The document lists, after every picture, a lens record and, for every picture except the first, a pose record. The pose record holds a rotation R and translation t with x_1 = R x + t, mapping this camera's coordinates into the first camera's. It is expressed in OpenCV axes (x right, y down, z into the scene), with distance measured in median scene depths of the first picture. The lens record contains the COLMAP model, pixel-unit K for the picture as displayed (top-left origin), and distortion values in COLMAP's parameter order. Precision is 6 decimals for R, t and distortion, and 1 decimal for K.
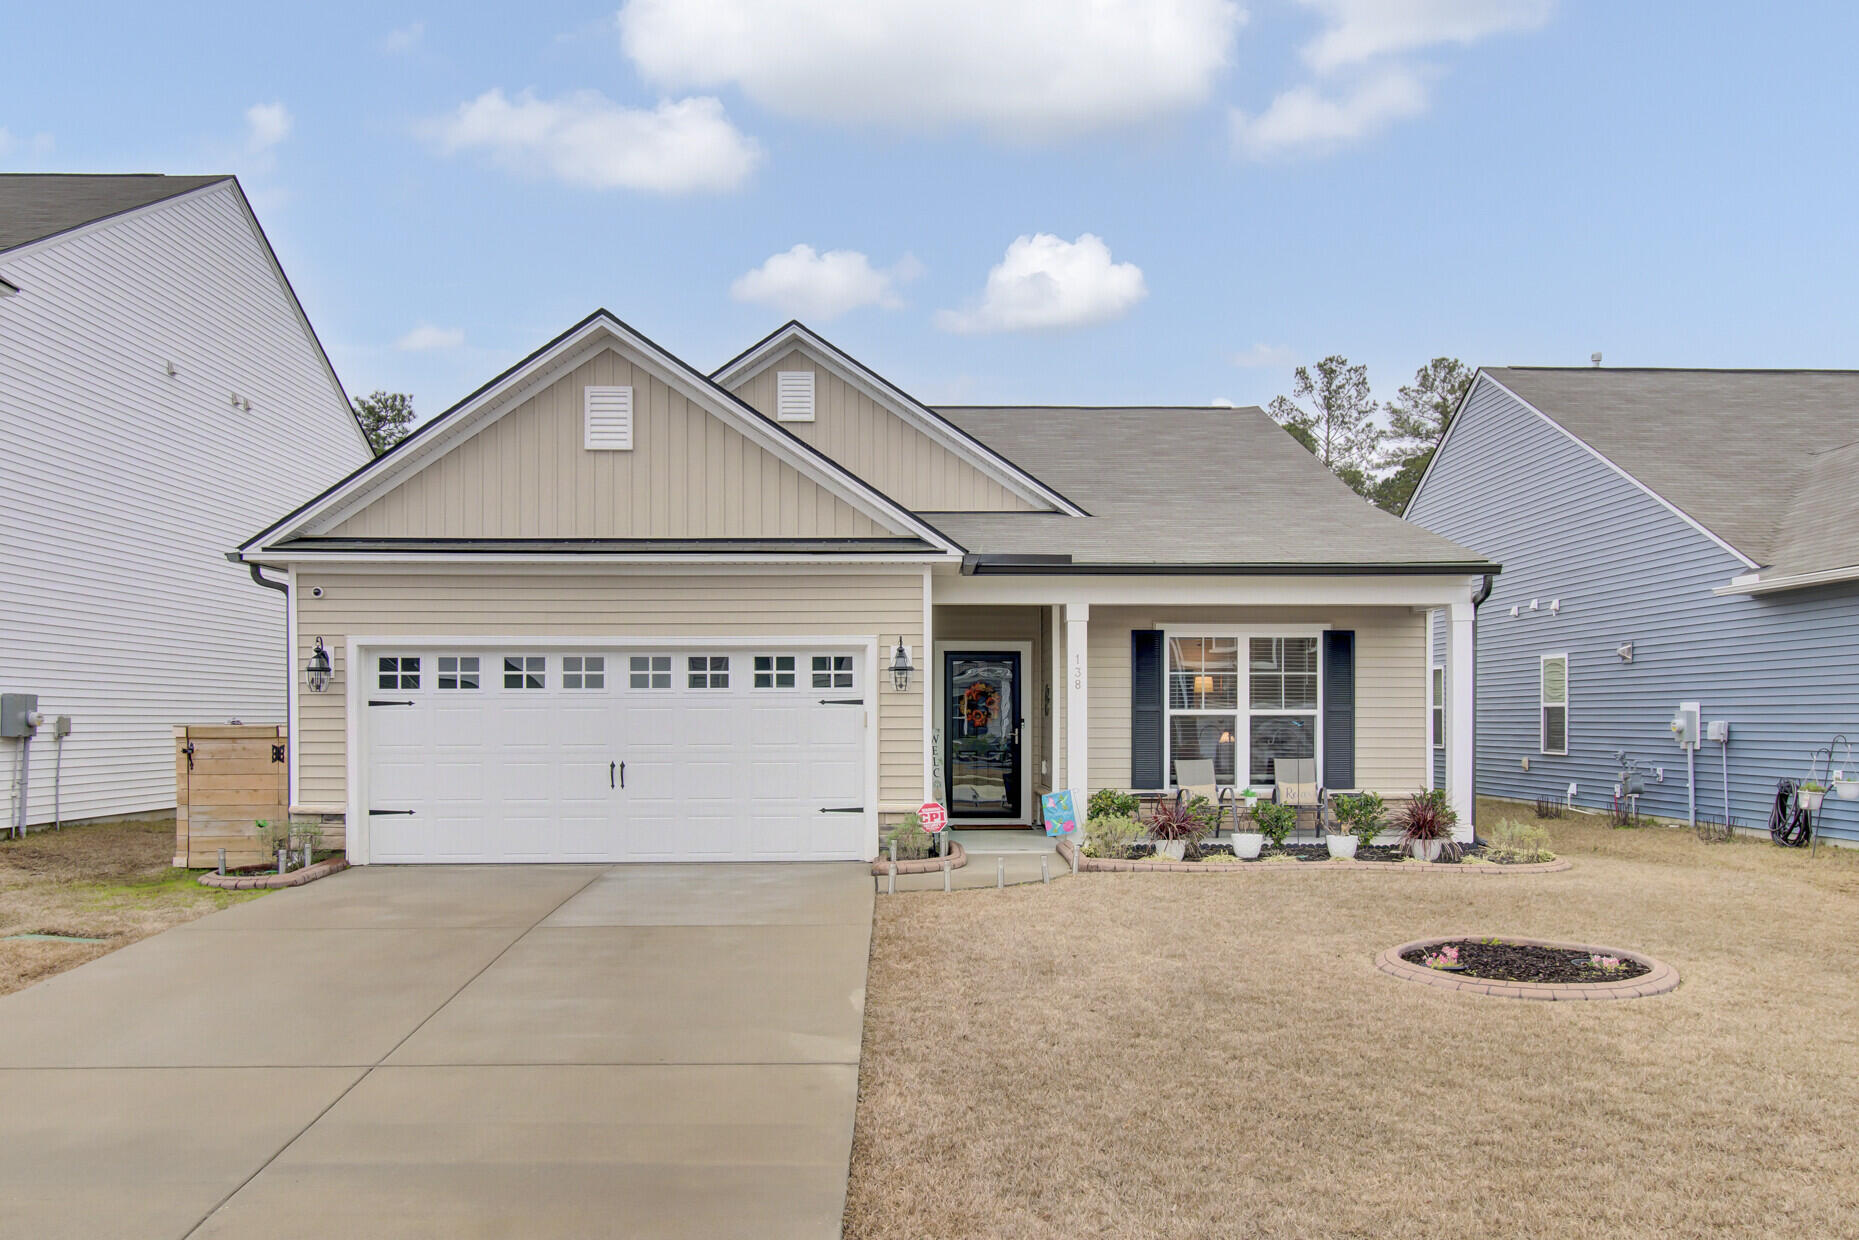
lens RADIAL K [[1591.7, 0, 929.3], [0, 1591.7, 631.5], [0, 0, 1]] dist [-0.006927, -0.001406]
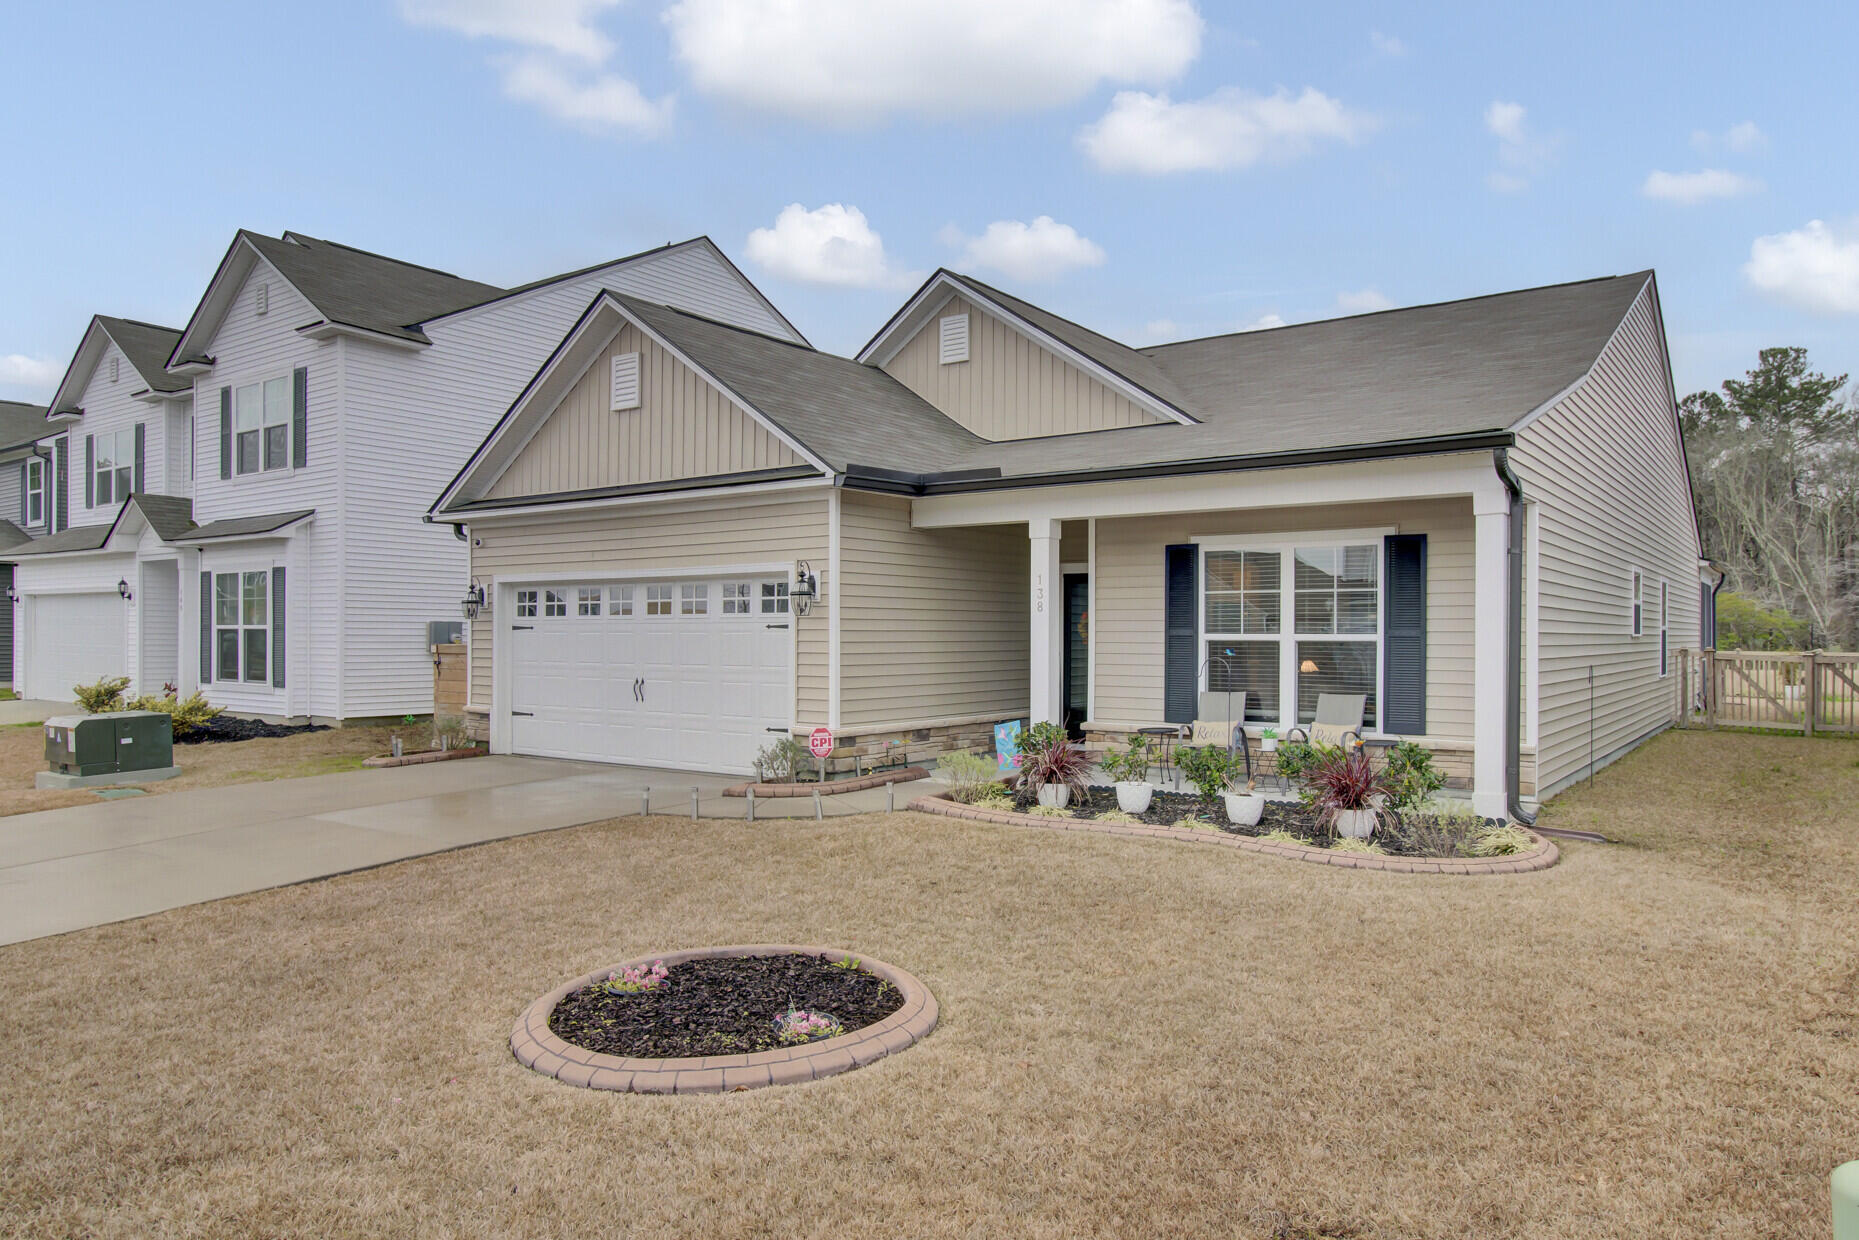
lens RADIAL K [[1206.6, 0, 929.8], [0, 1206.6, 611.2], [0, 0, 1]] dist [0.029411, -0.000055]
pose [[0.795783, -0.007559, -0.605535, 0.463208], [0.030218, 0.999172, 0.027239, 0.014527], [0.604828, -0.039974, 0.795353, 0.398097]]
